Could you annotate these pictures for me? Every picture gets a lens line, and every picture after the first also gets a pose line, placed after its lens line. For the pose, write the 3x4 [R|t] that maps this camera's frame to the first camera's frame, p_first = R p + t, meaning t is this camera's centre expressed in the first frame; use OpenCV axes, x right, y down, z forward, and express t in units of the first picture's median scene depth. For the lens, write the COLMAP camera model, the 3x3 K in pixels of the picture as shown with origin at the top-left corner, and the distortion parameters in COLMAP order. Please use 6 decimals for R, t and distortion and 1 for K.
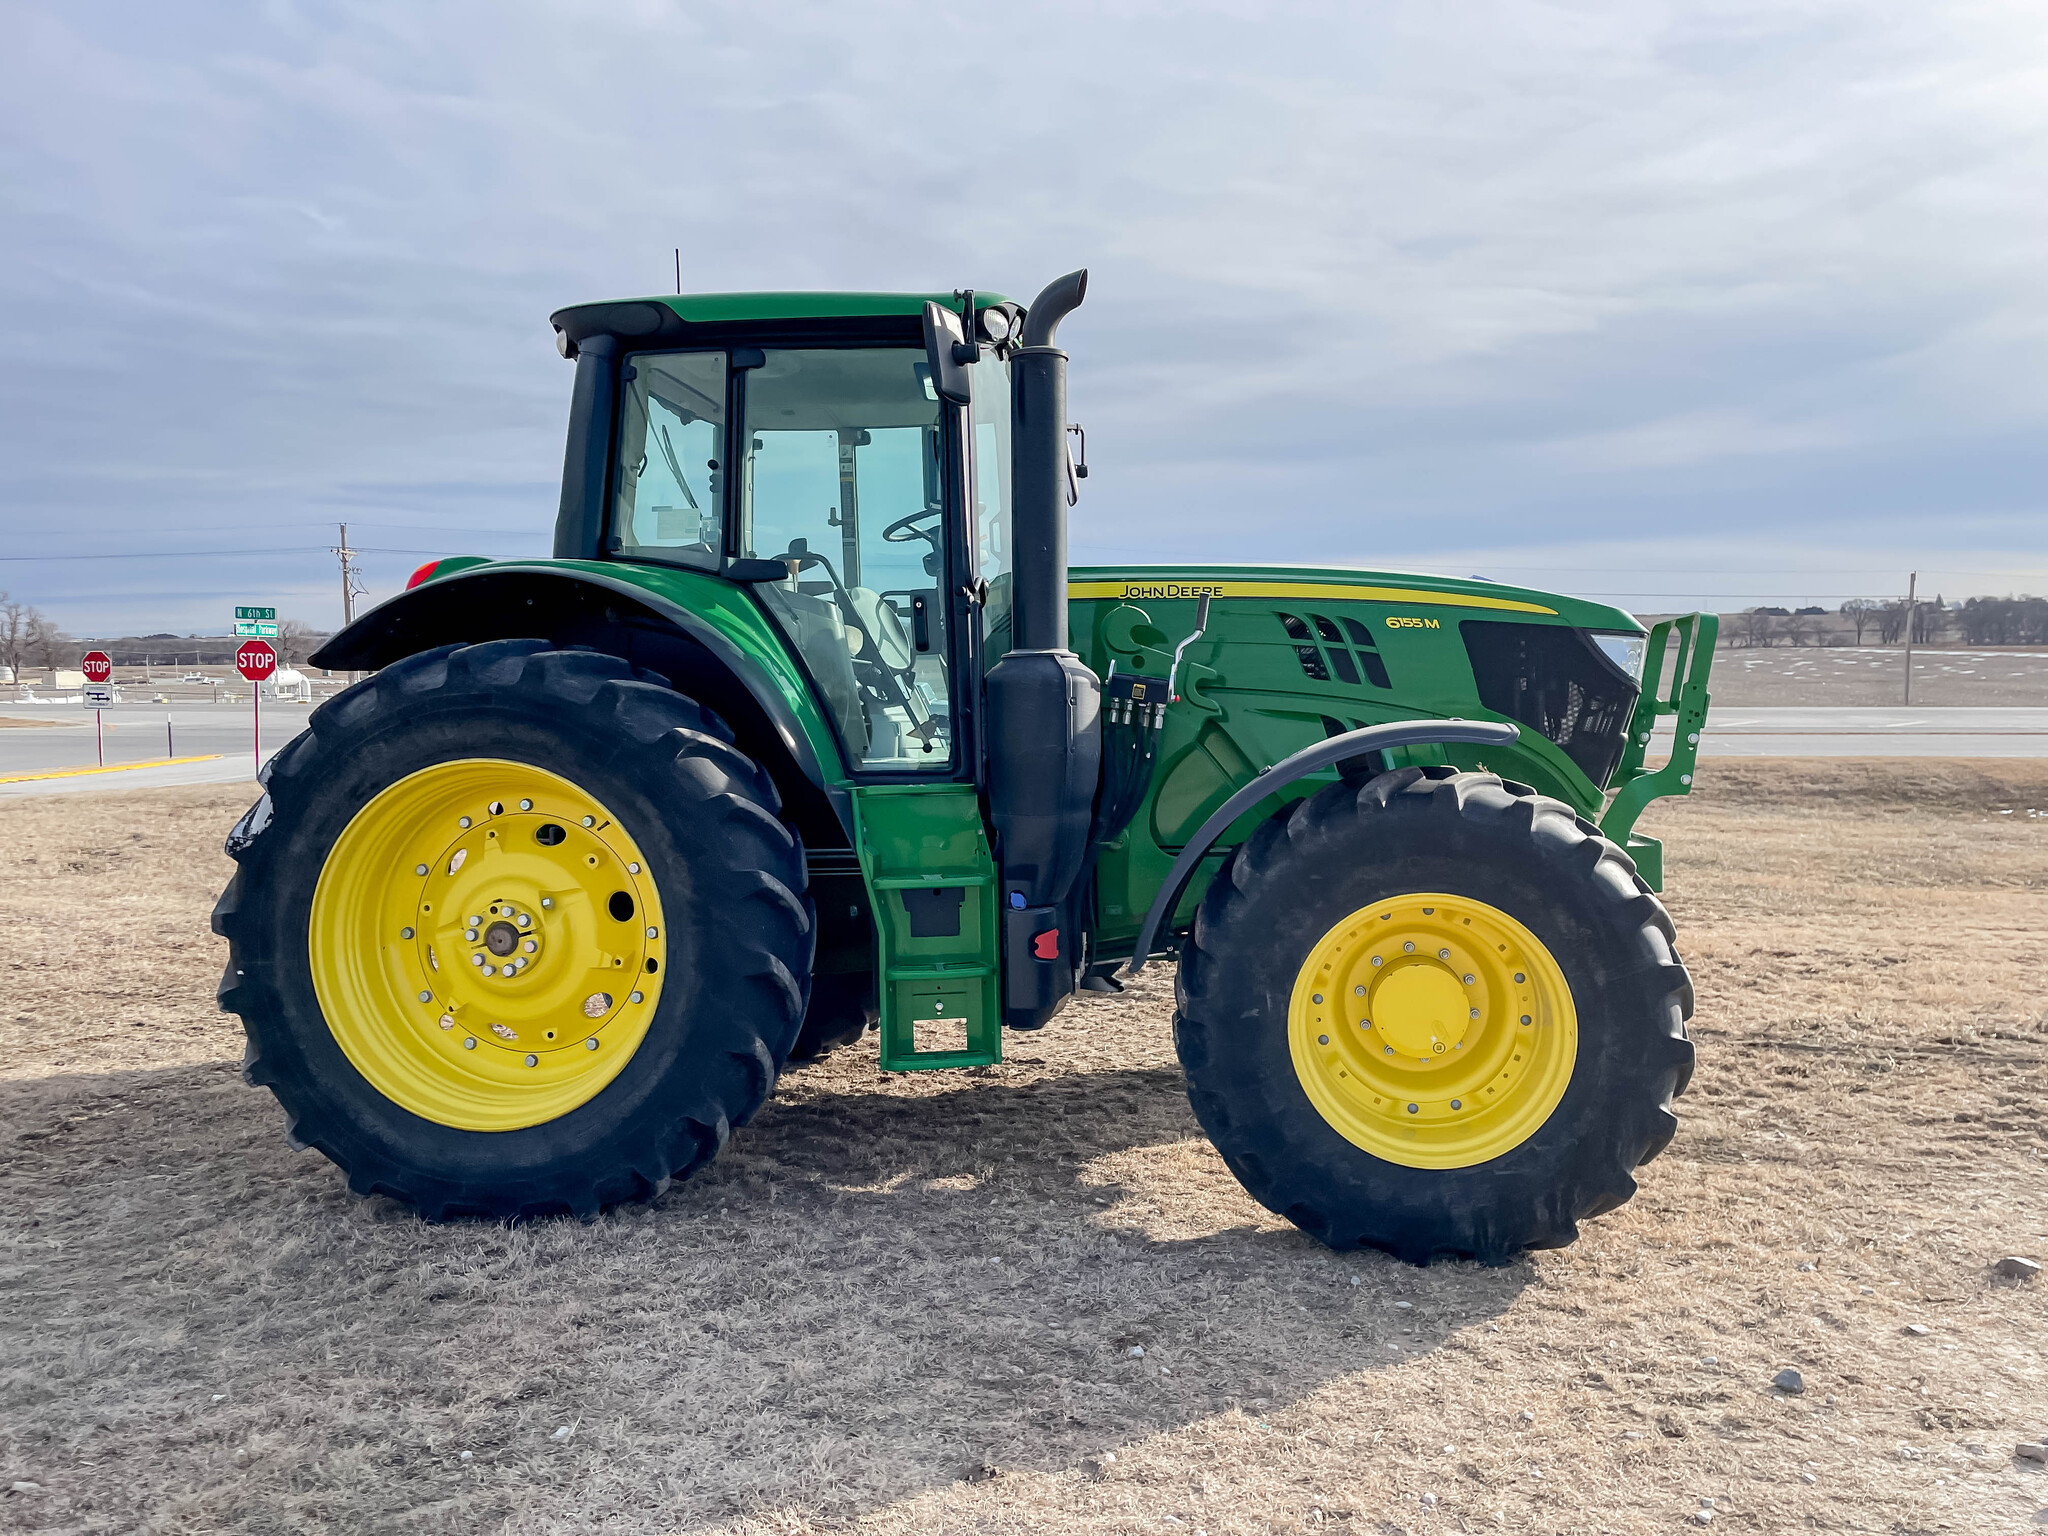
lens RADIAL K [[1539.8, 0, 1024.0], [0, 1539.8, 768.0], [0, 0, 1]] dist [0.085747, -0.111739]
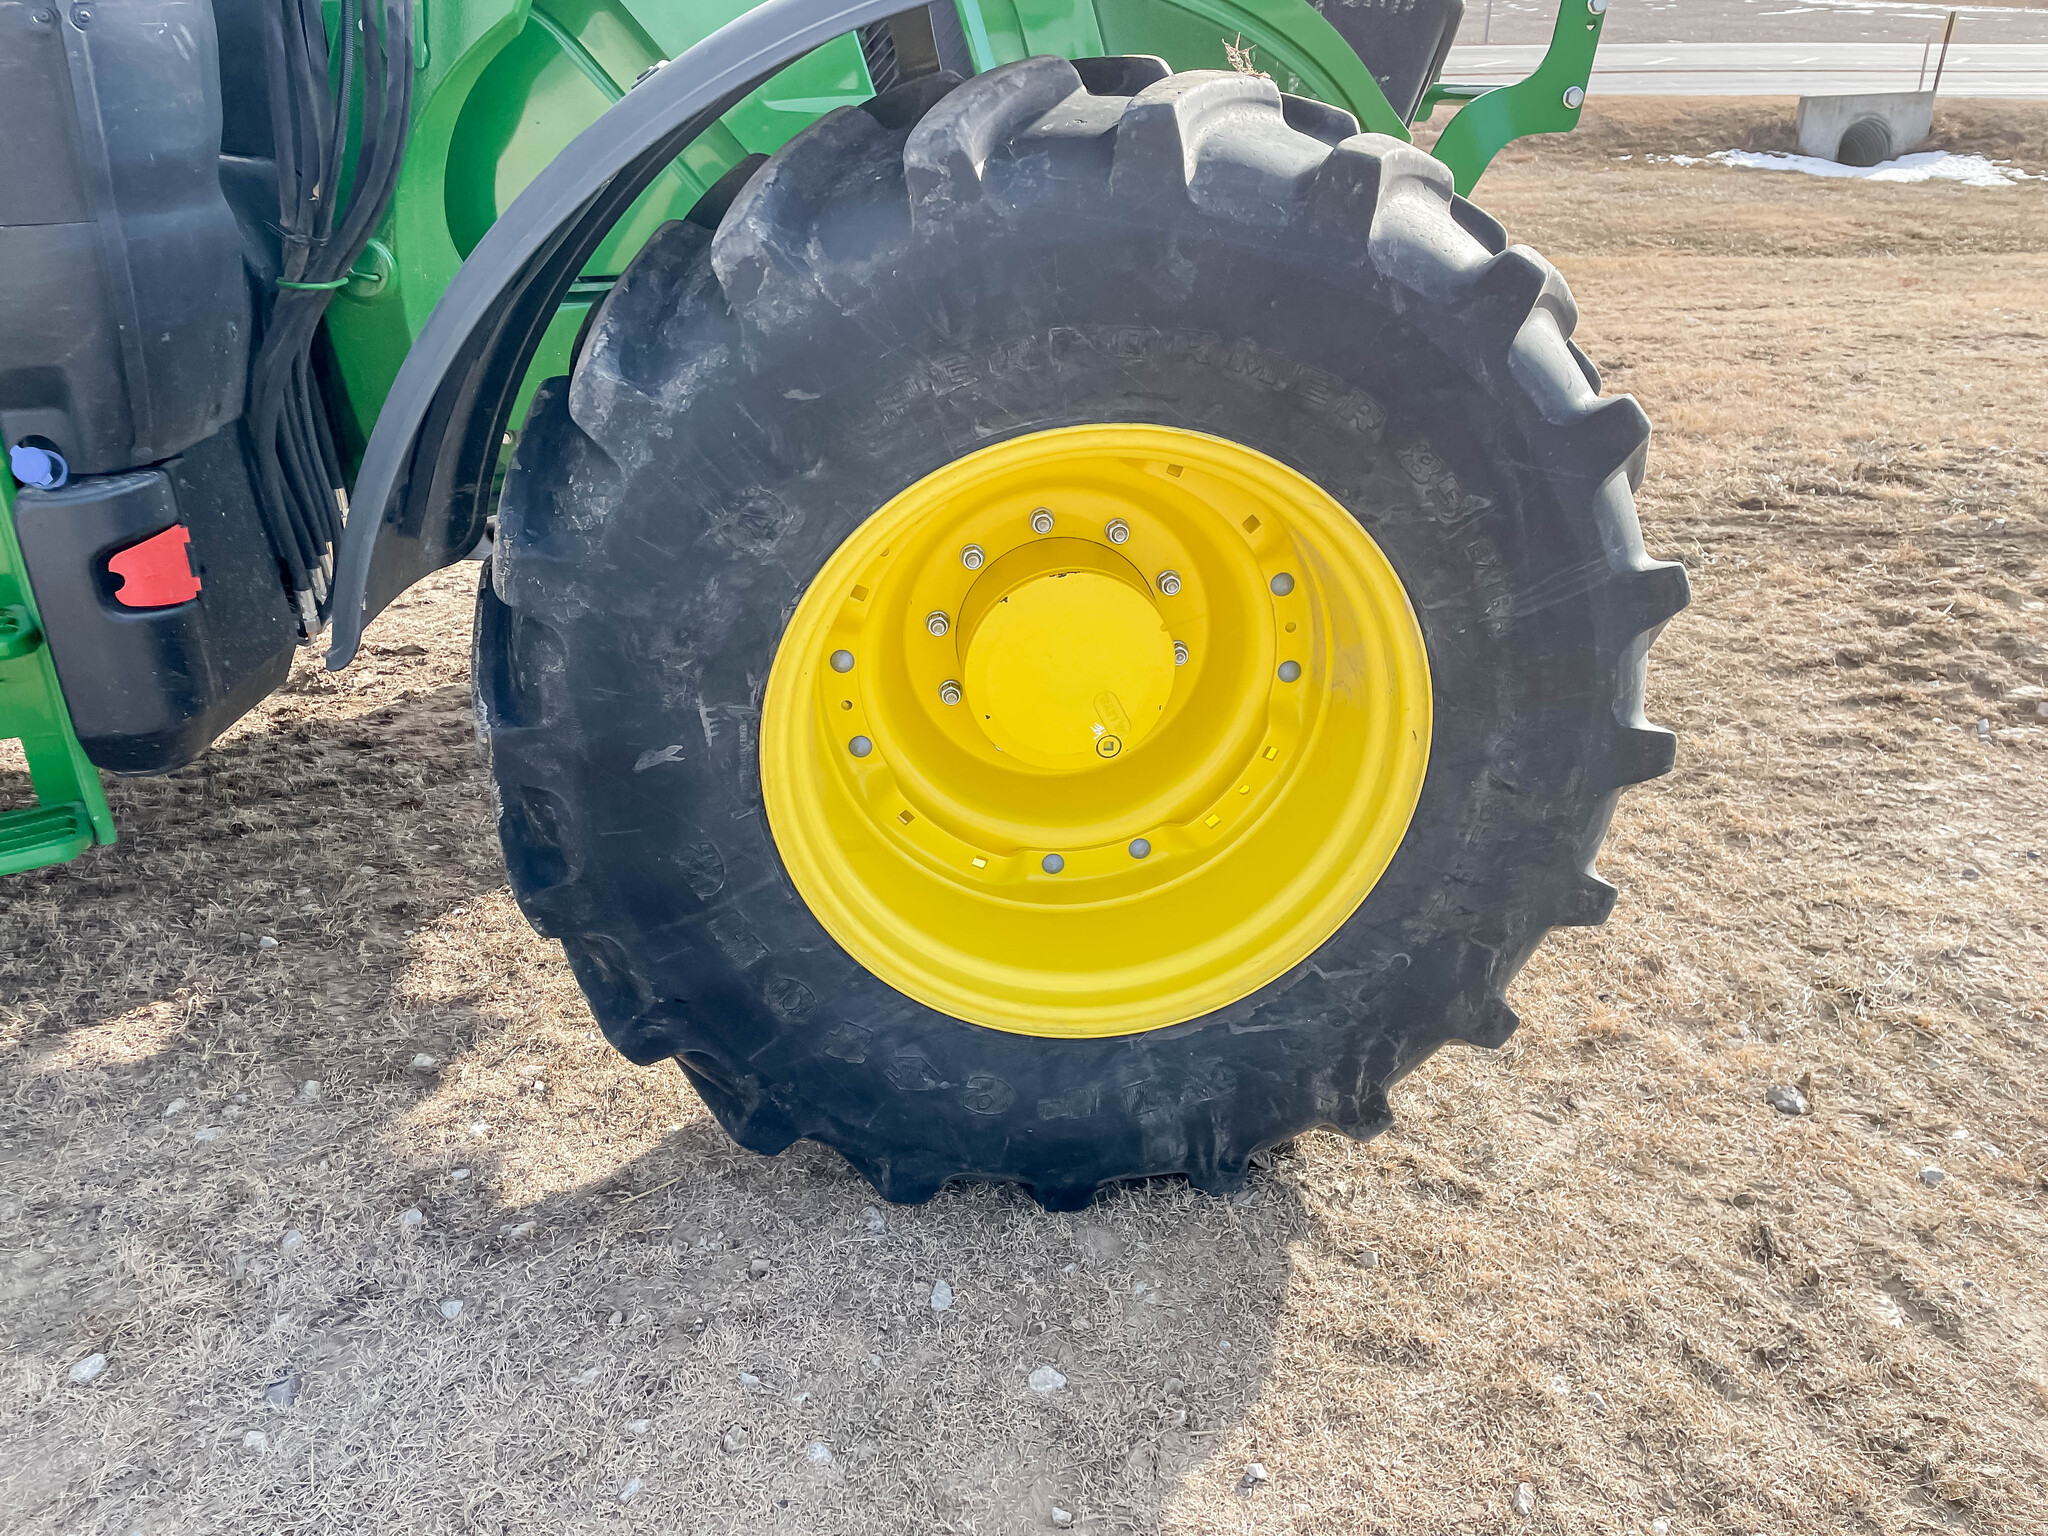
lens RADIAL K [[1615.7, 0, 1024.0], [0, 1615.7, 768.0], [0, 0, 1]] dist [0.090922, -0.128911]
pose [[0.966624, -0.109383, 0.231676, 0.128482], [0.017449, 0.930286, 0.366421, 0.012423], [-0.255605, -0.350148, 0.901145, 0.556999]]
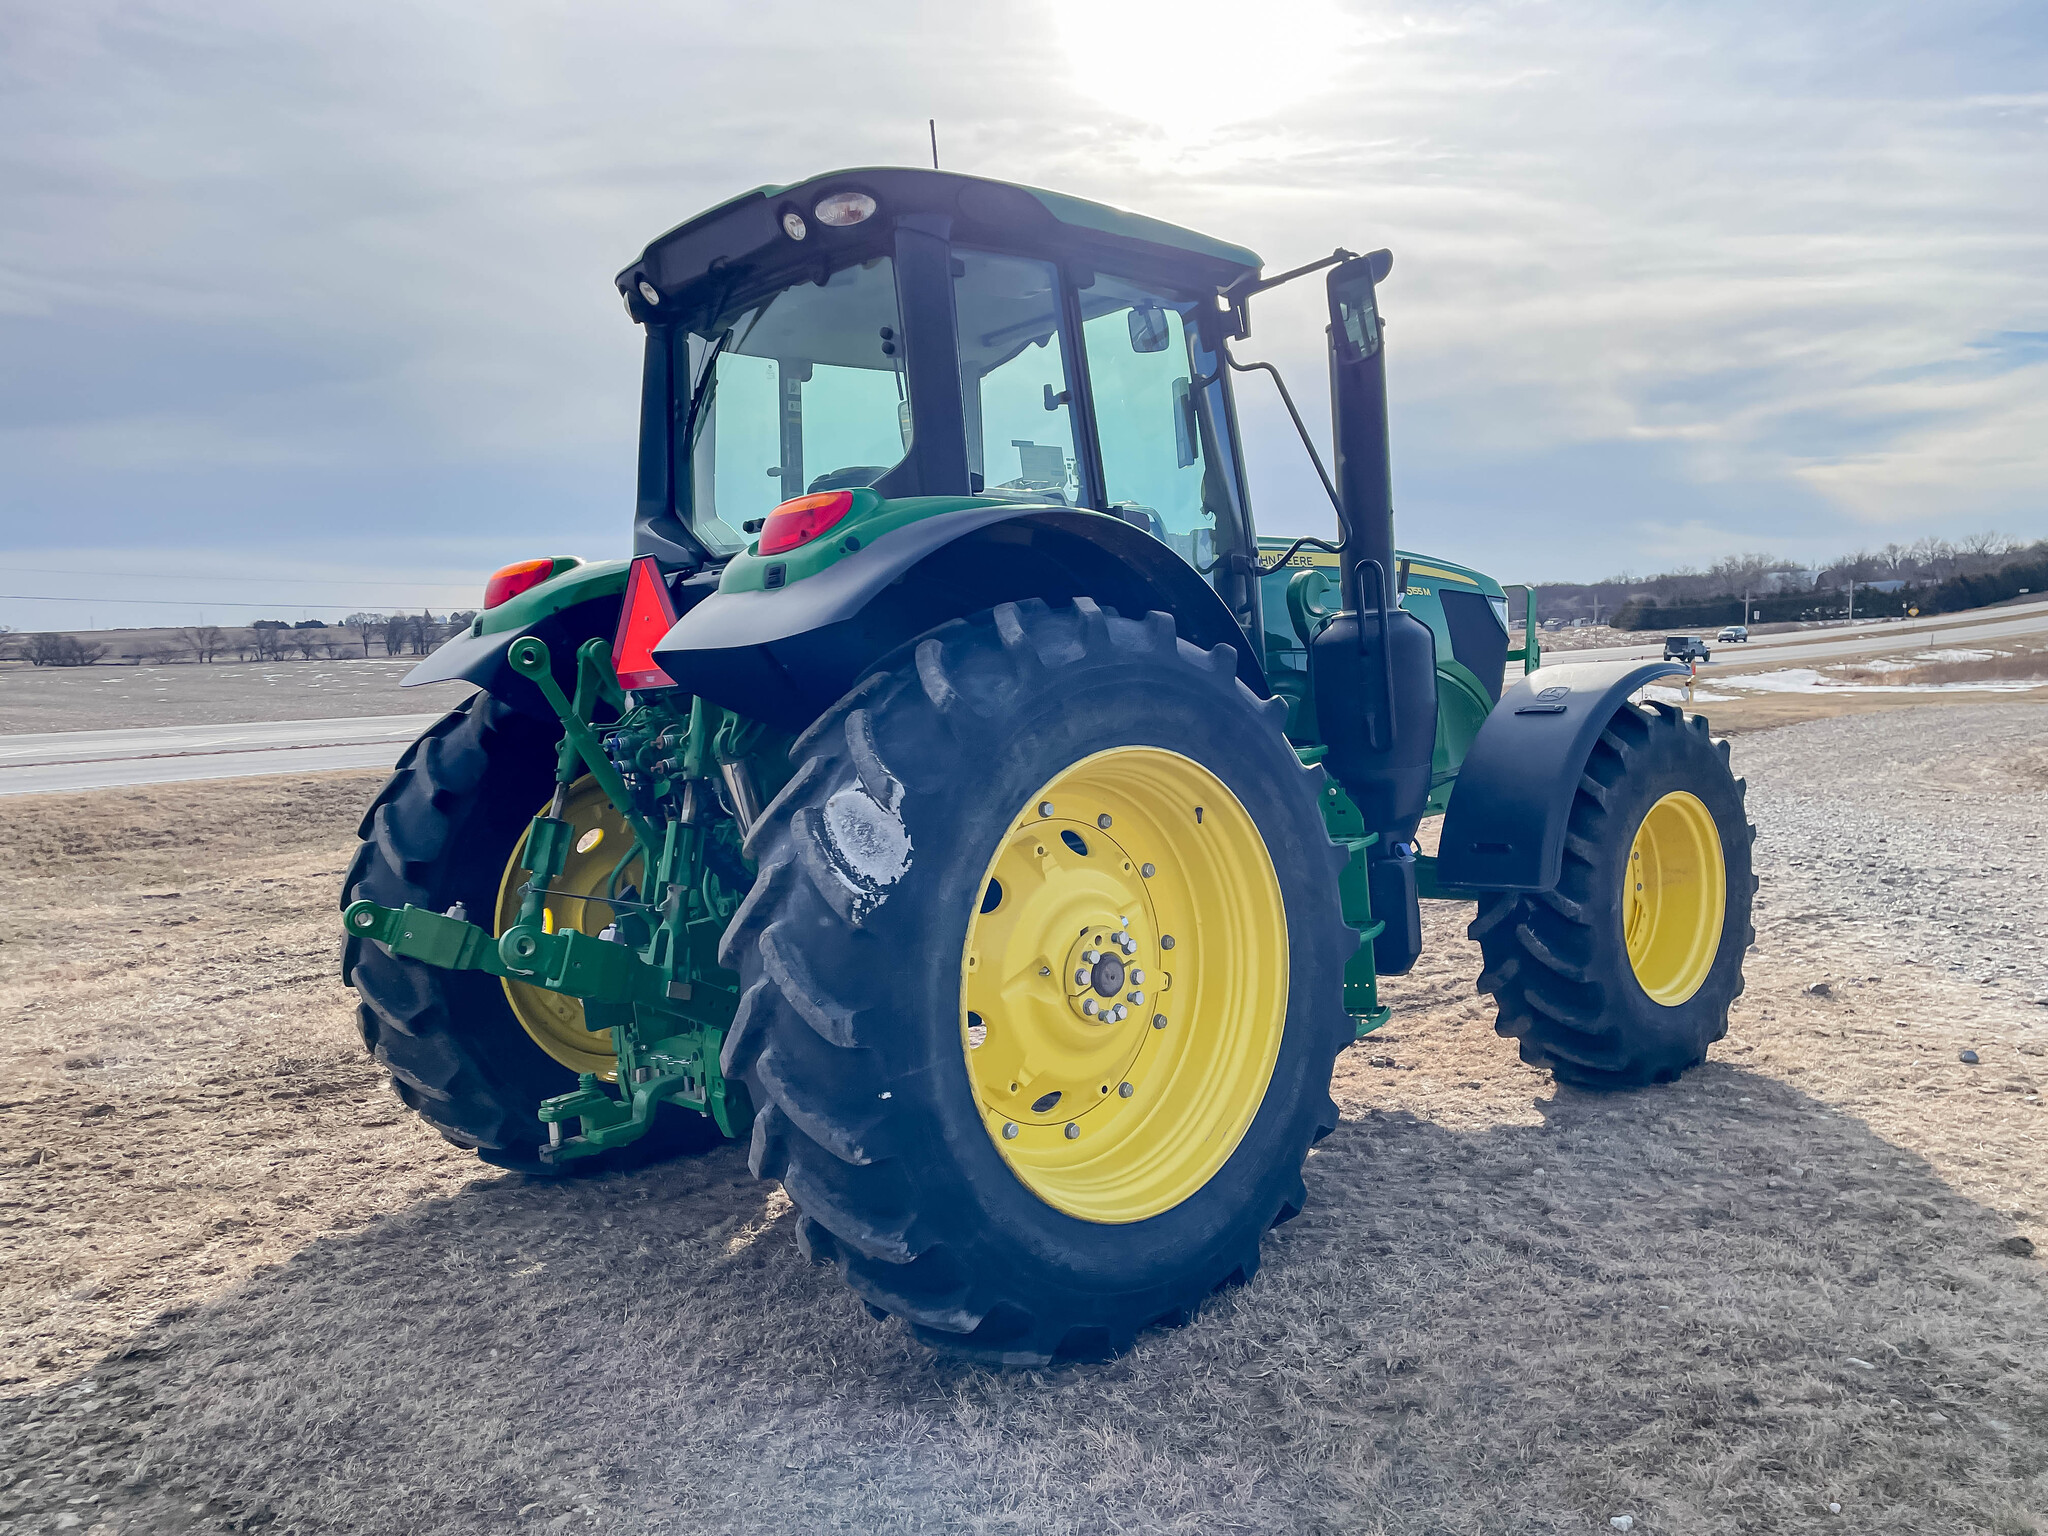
lens RADIAL K [[1539.8, 0, 1024.0], [0, 1539.8, 768.0], [0, 0, 1]] dist [0.085747, -0.111739]
pose [[0.623816, -0.078092, 0.777660, -0.977795], [0.085046, 0.995870, 0.031784, -0.024029], [-0.776930, 0.046309, 0.627881, 0.541487]]
